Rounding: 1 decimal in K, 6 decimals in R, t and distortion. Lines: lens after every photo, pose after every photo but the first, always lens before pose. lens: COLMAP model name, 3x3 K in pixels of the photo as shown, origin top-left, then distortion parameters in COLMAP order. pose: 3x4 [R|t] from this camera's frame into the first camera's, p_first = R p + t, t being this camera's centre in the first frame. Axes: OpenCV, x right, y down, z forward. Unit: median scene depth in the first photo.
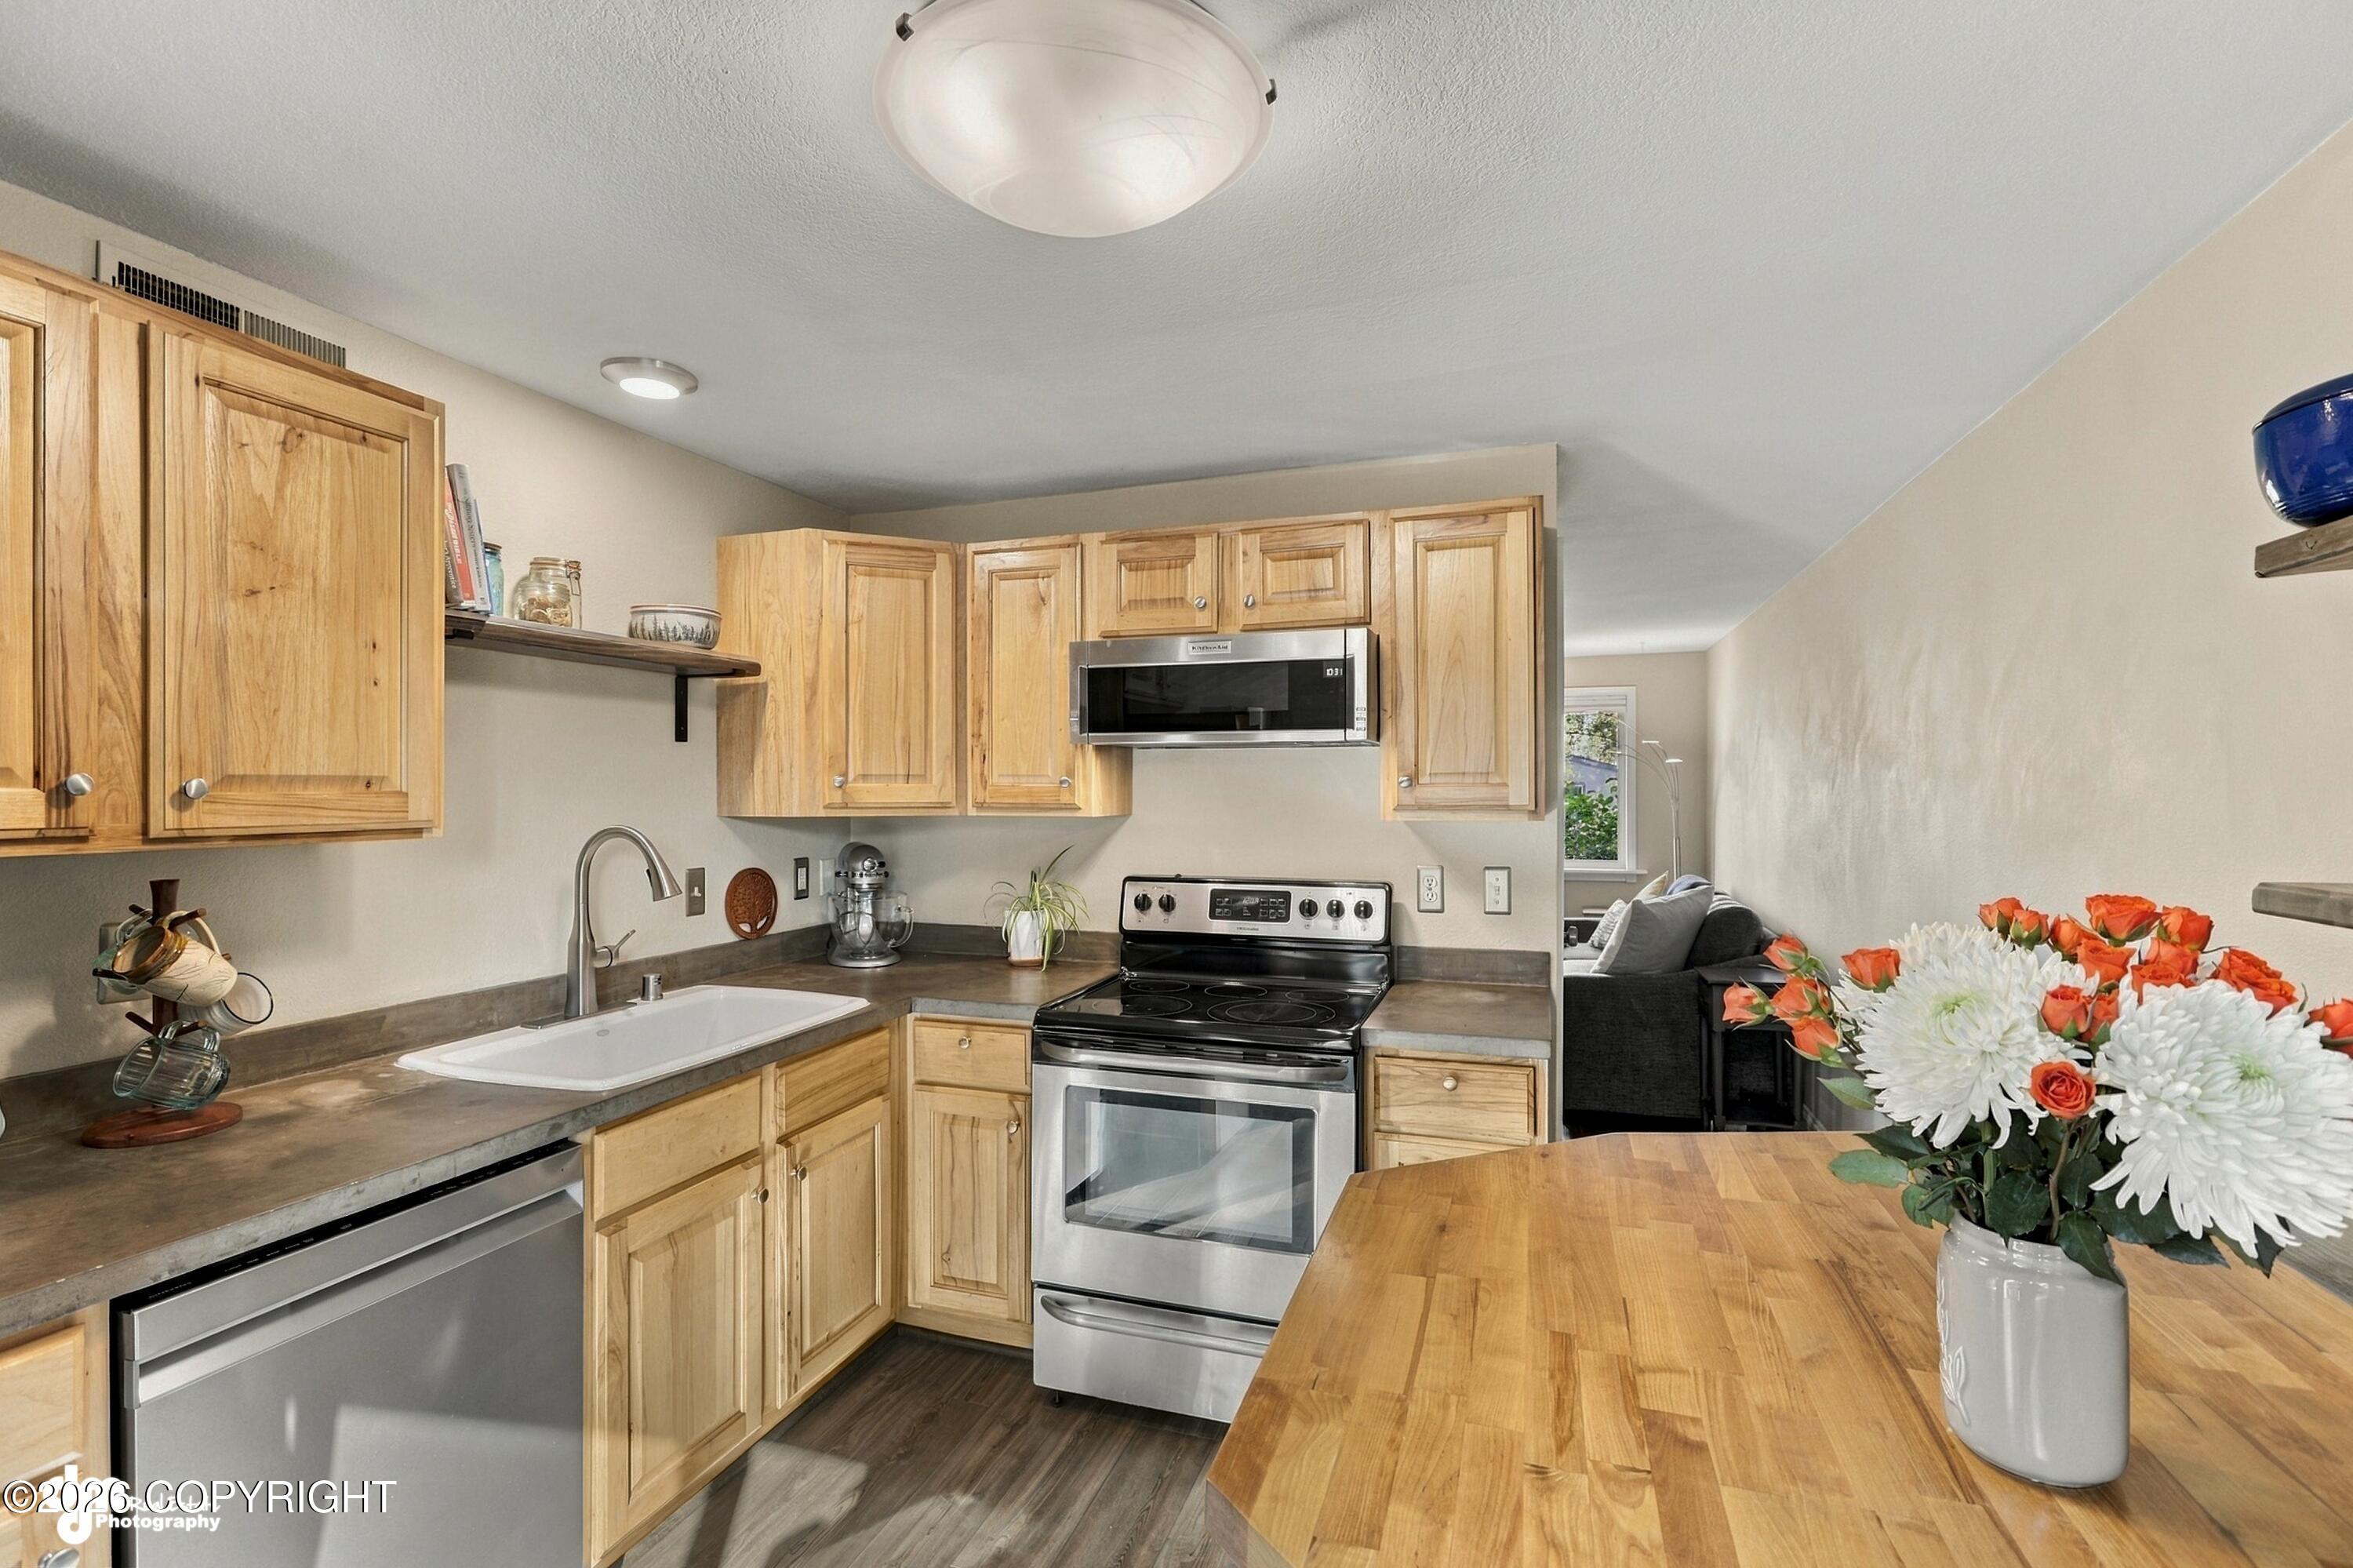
lens RADIAL K [[1075.2, 0, 1167.1], [0, 1075.2, 790.1], [0, 0, 1]] dist [-0.001631, 0.000672]
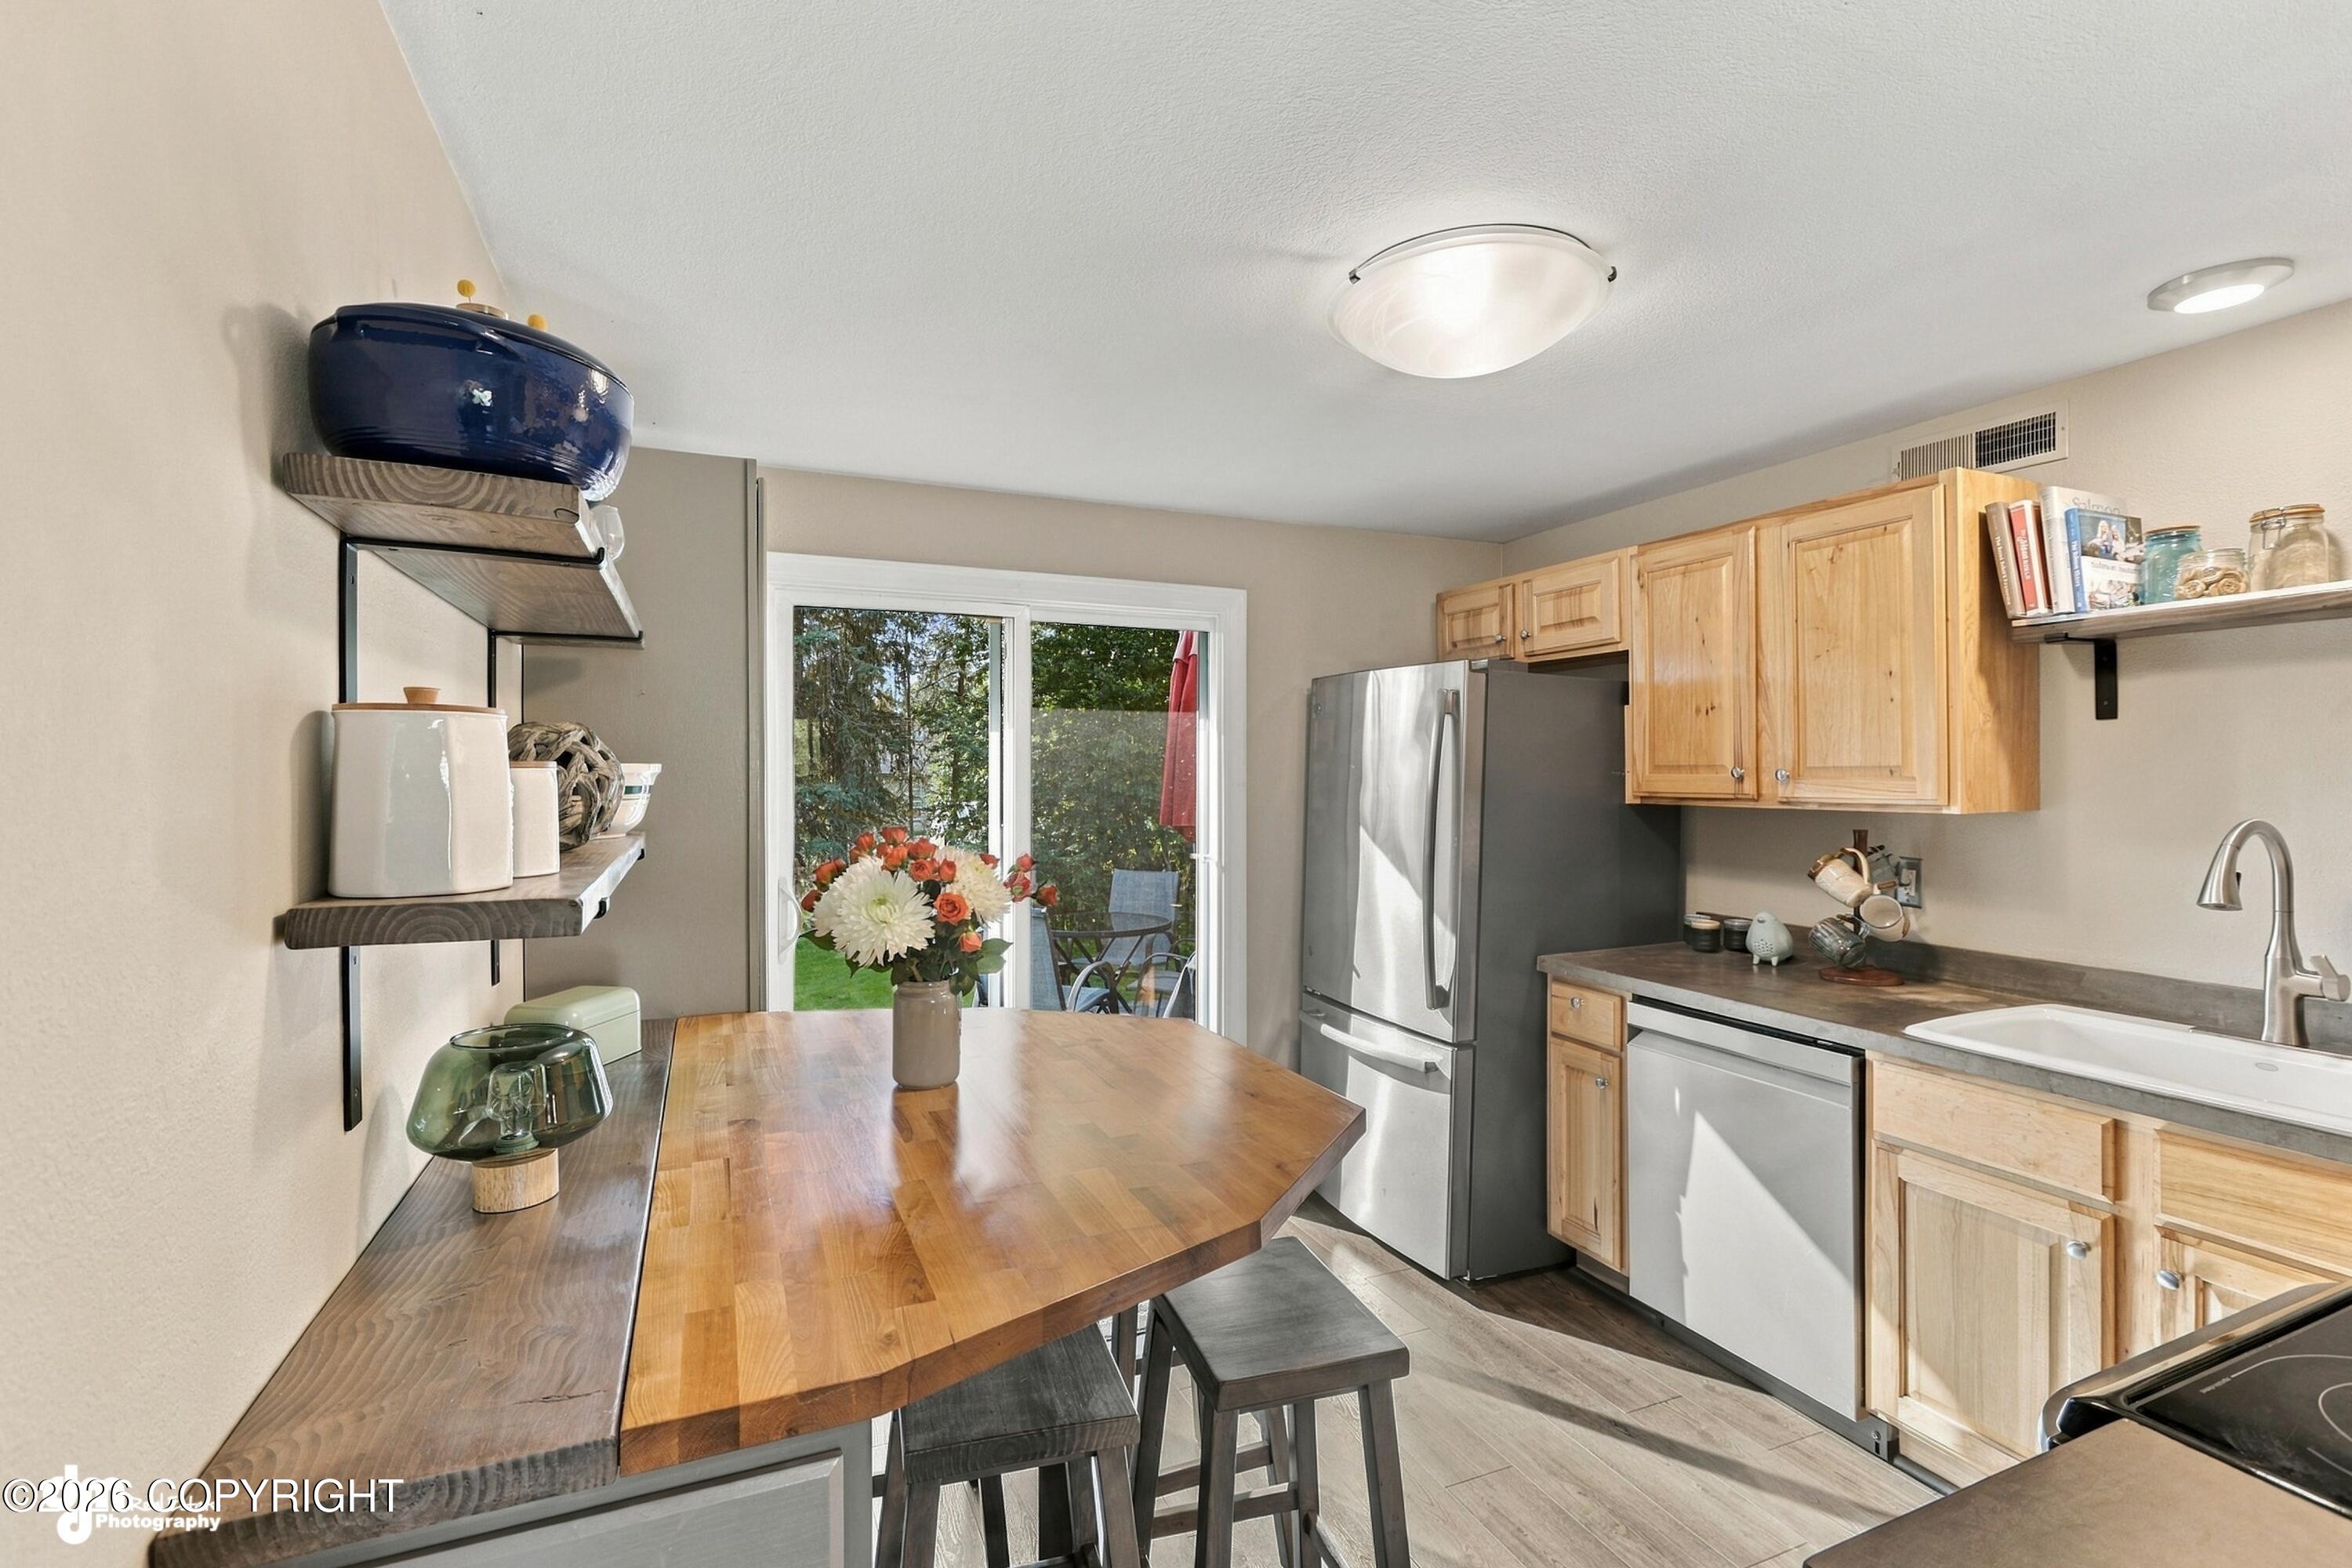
lens RADIAL K [[1066.4, 0, 1168.9], [0, 1066.4, 780.6], [0, 0, 1]] dist [0.001591, 0.000432]
pose [[-0.745602, 0.002874, -0.666386, 0.557714], [-0.002195, 0.999975, 0.006769, -0.001154], [0.666388, 0.006510, -0.745577, 0.876958]]
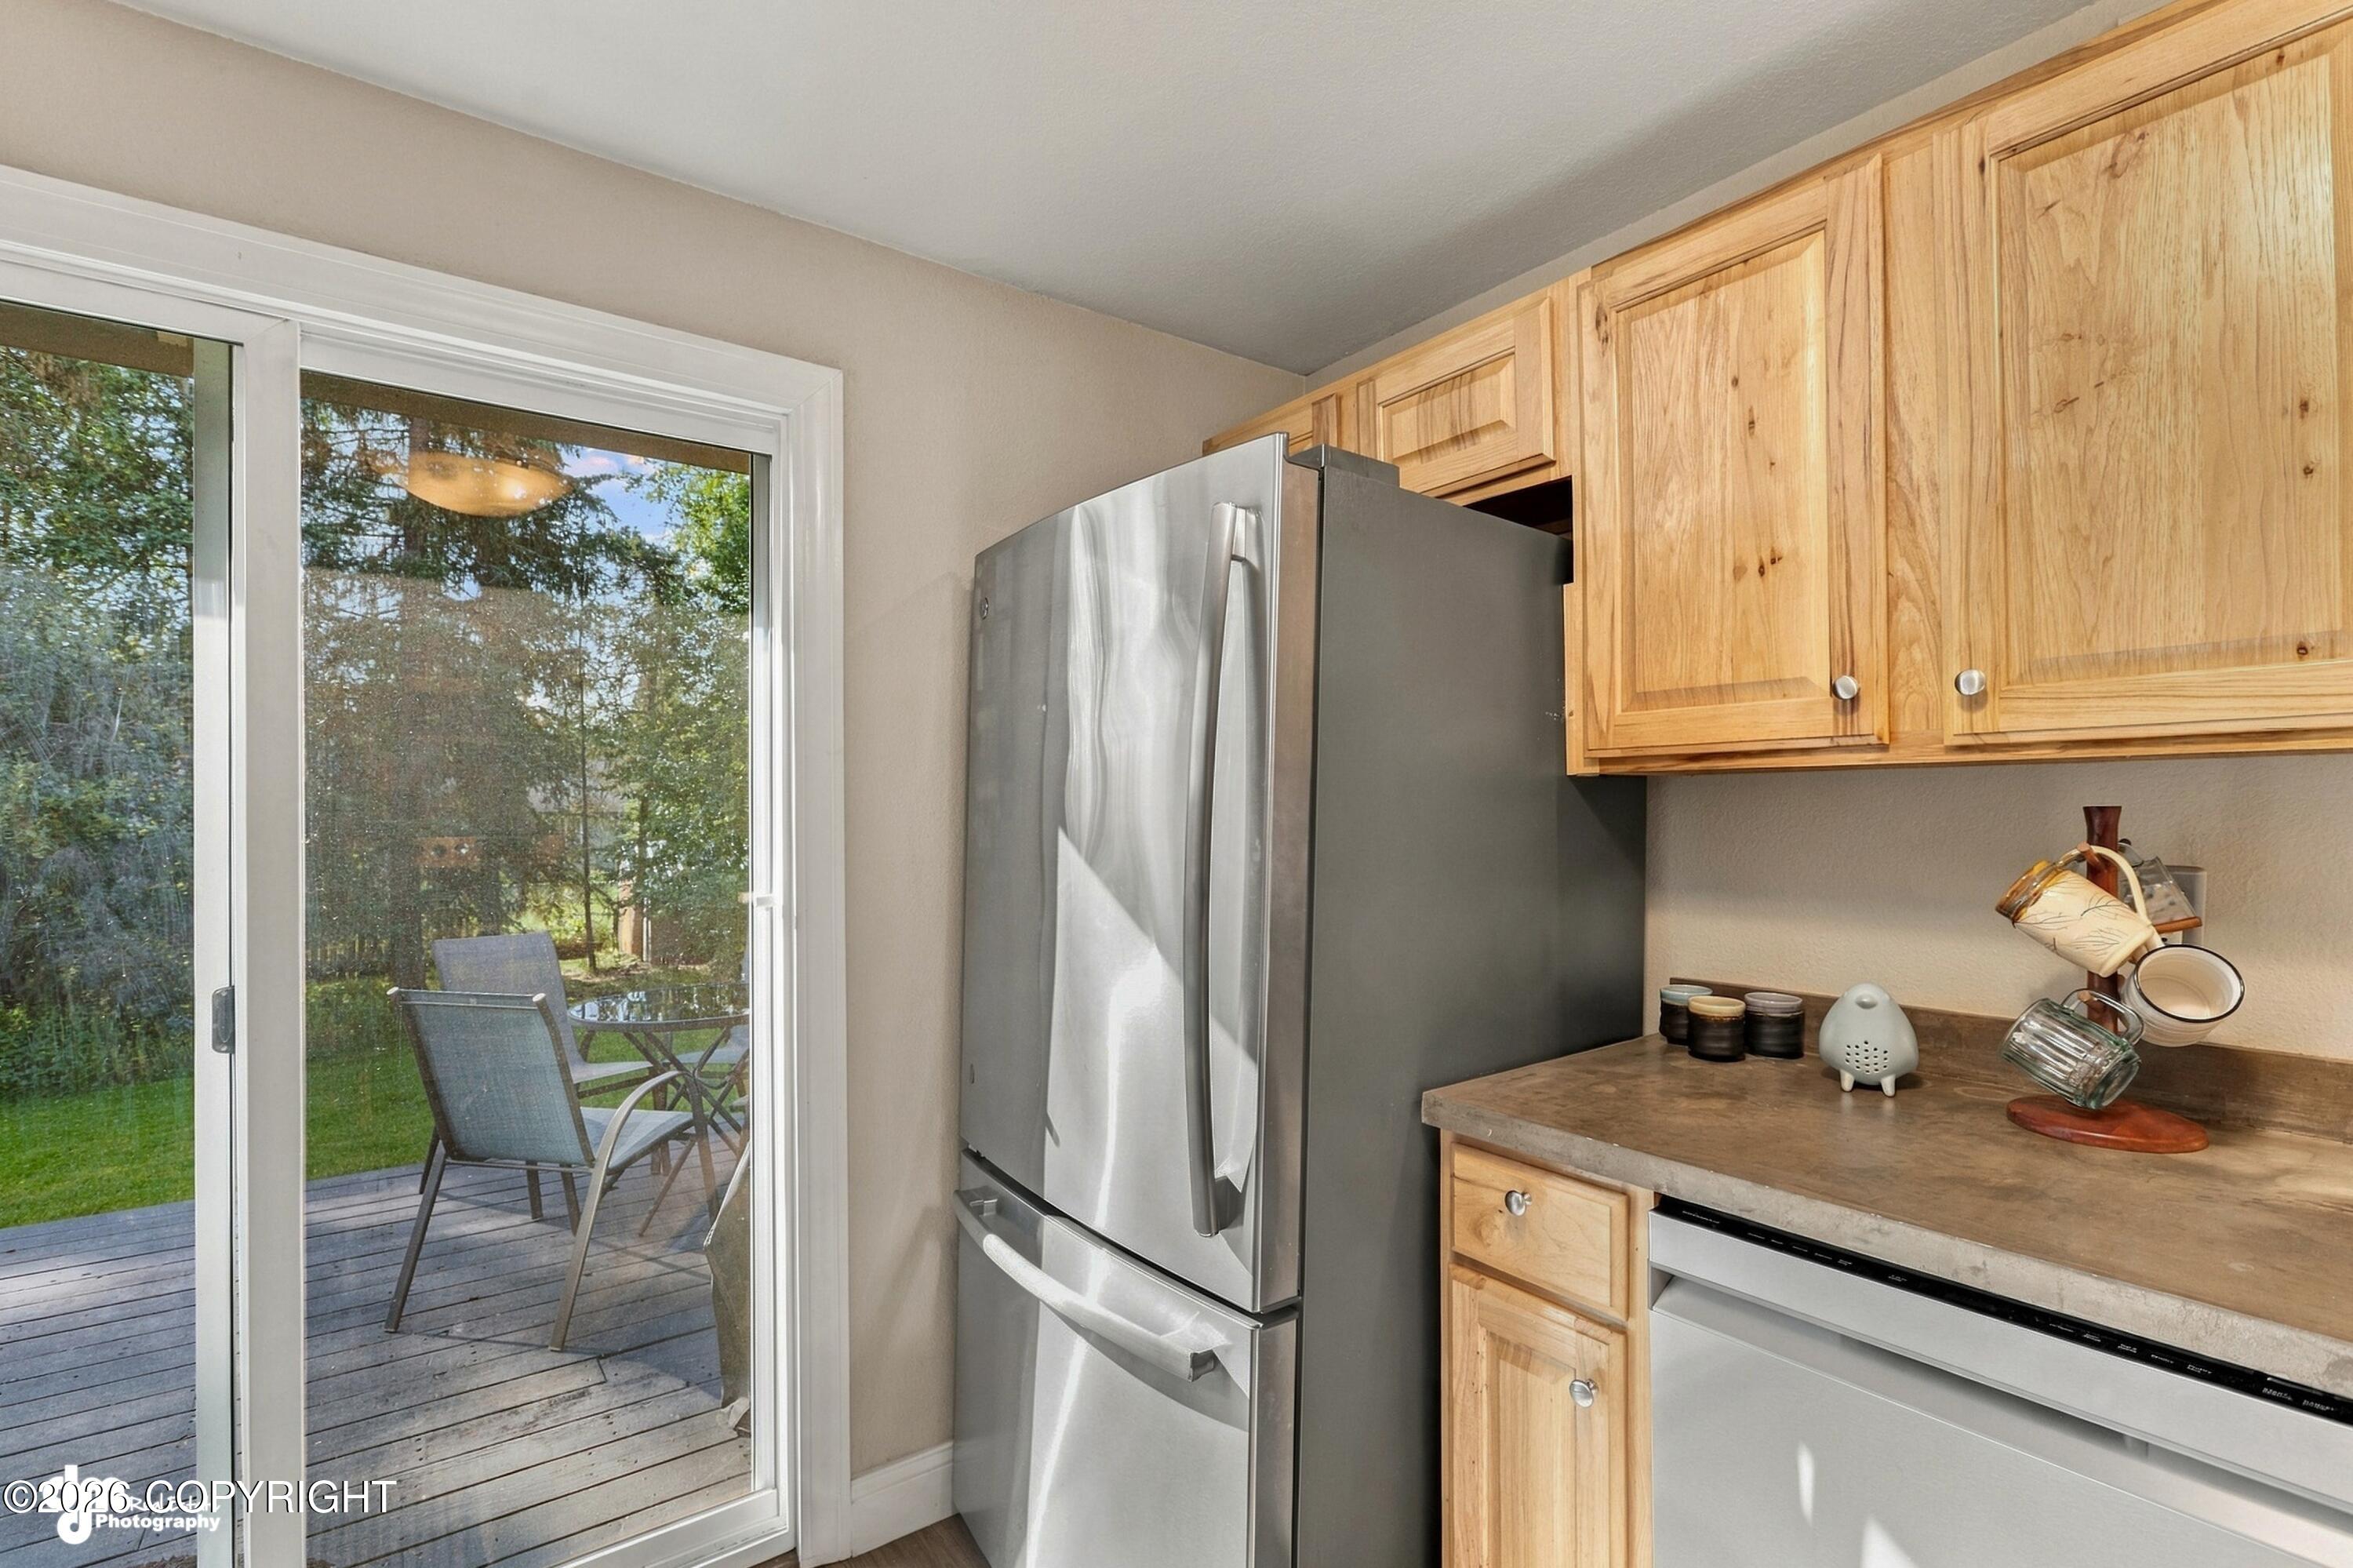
lens RADIAL K [[1093.7, 0, 1204.1], [0, 1093.7, 811.0], [0, 0, 1]] dist [0.000460, 0.000328]
pose [[-0.553897, 0.002856, -0.832580, 0.044630], [0.002872, 0.999995, 0.001519, 0.048362], [0.832580, -0.001550, -0.553902, 0.518795]]
